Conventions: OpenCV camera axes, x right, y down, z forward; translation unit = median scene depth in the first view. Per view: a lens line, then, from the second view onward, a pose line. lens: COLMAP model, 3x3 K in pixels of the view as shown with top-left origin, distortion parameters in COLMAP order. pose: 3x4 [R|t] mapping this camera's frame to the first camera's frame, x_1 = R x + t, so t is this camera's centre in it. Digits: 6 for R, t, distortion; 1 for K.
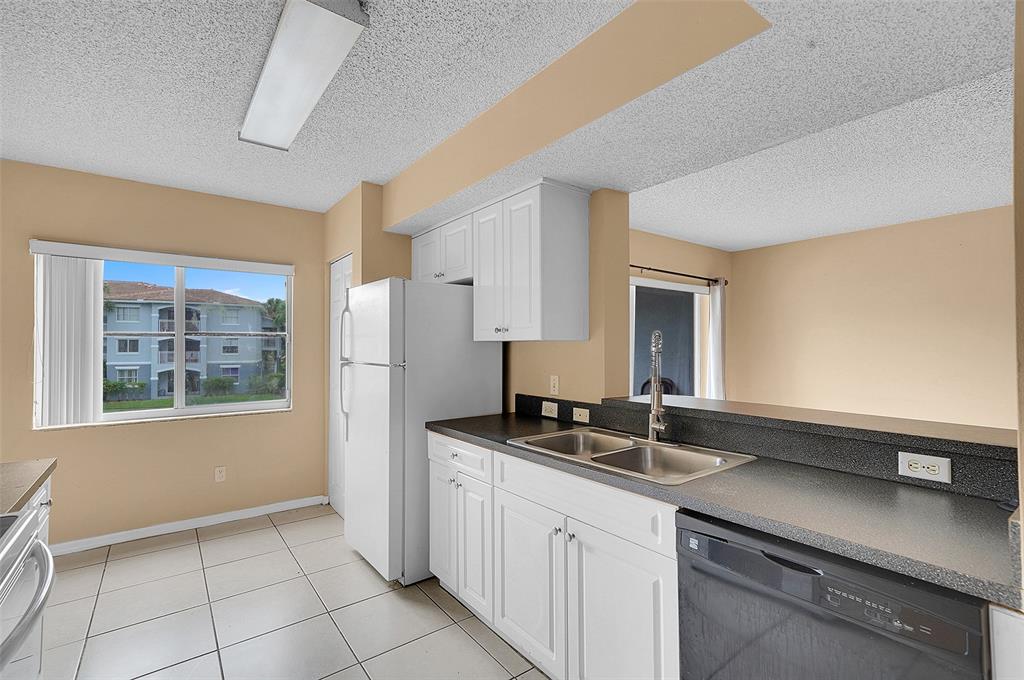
lens RADIAL K [[464.9, 0, 512.0], [0, 464.9, 339.1], [0, 0, 1]] dist [0.012473, -0.000180]
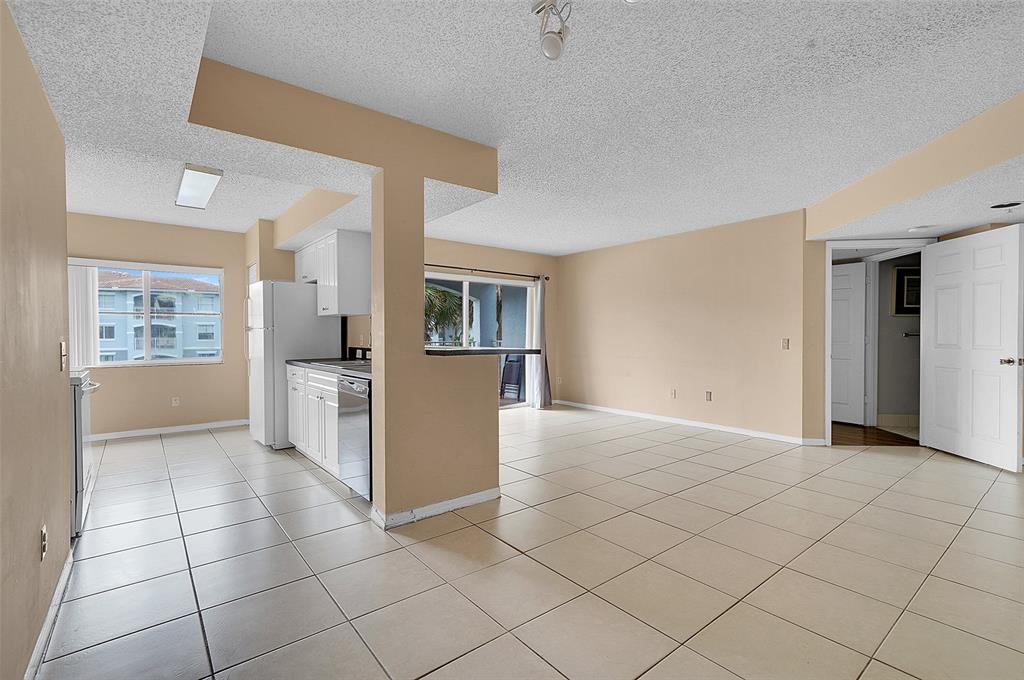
lens RADIAL K [[464.9, 0, 512.0], [0, 464.9, 342.5], [0, 0, 1]] dist [0.012473, -0.000180]
pose [[0.999512, -0.001540, 0.031202, 0.318940], [0.000516, 0.999462, 0.032806, 0.025324], [-0.031236, -0.032774, 0.998975, -0.419837]]
